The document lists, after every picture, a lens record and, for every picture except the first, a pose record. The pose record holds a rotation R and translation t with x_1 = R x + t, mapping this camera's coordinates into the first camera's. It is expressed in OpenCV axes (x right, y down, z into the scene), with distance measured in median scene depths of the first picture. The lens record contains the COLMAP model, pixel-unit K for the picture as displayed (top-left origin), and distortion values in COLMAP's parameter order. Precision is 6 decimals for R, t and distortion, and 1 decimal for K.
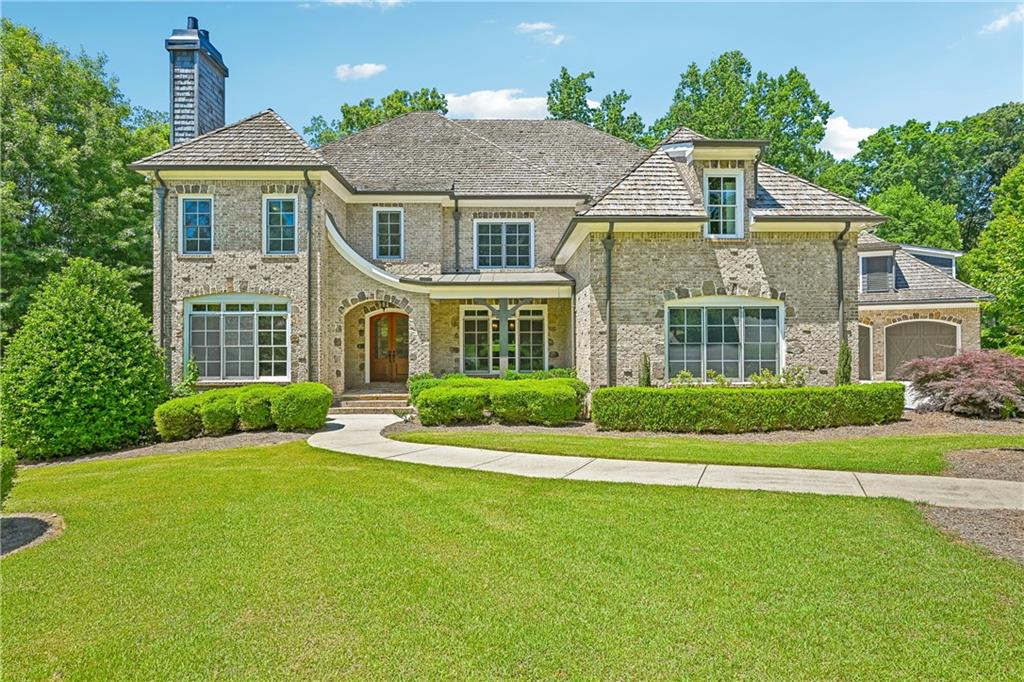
lens RADIAL K [[553.7, 0, 512.0], [0, 553.7, 341.0], [0, 0, 1]] dist [0.000824, 0.000255]
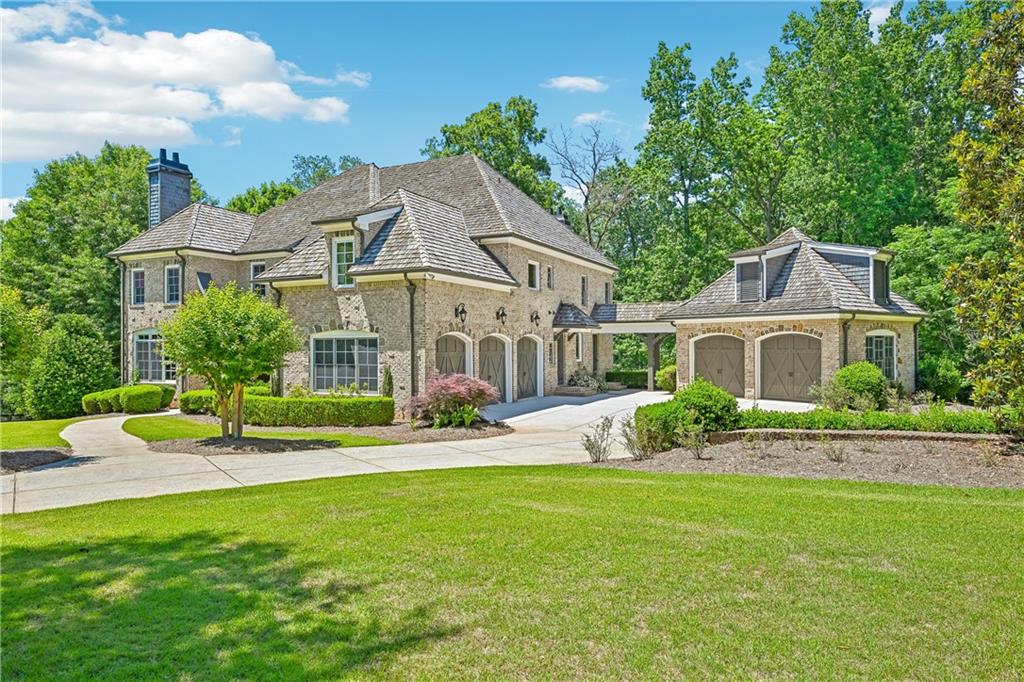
lens RADIAL K [[645.6, 0, 512.0], [0, 645.6, 341.0], [0, 0, 1]] dist [-0.000261, 0.004638]
pose [[0.889423, -0.003222, -0.457073, 1.295024], [0.007153, 0.999951, 0.006871, -0.054798], [0.457029, -0.009381, 0.889403, -0.198047]]
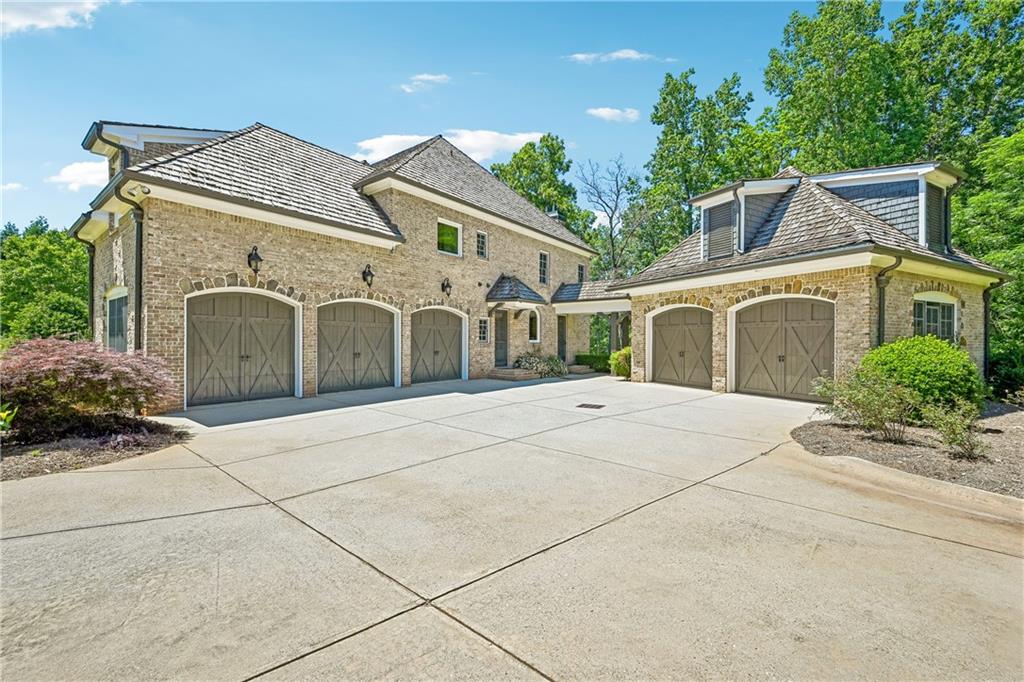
lens RADIAL K [[408.8, 0, 510.3], [0, 408.8, 339.8], [0, 0, 1]] dist [-0.000969, 0.000169]
pose [[0.781603, 0.006609, -0.623741, 1.248805], [-0.000393, 0.999949, 0.010102, 0.007561], [0.623776, -0.007651, 0.781566, 0.749250]]
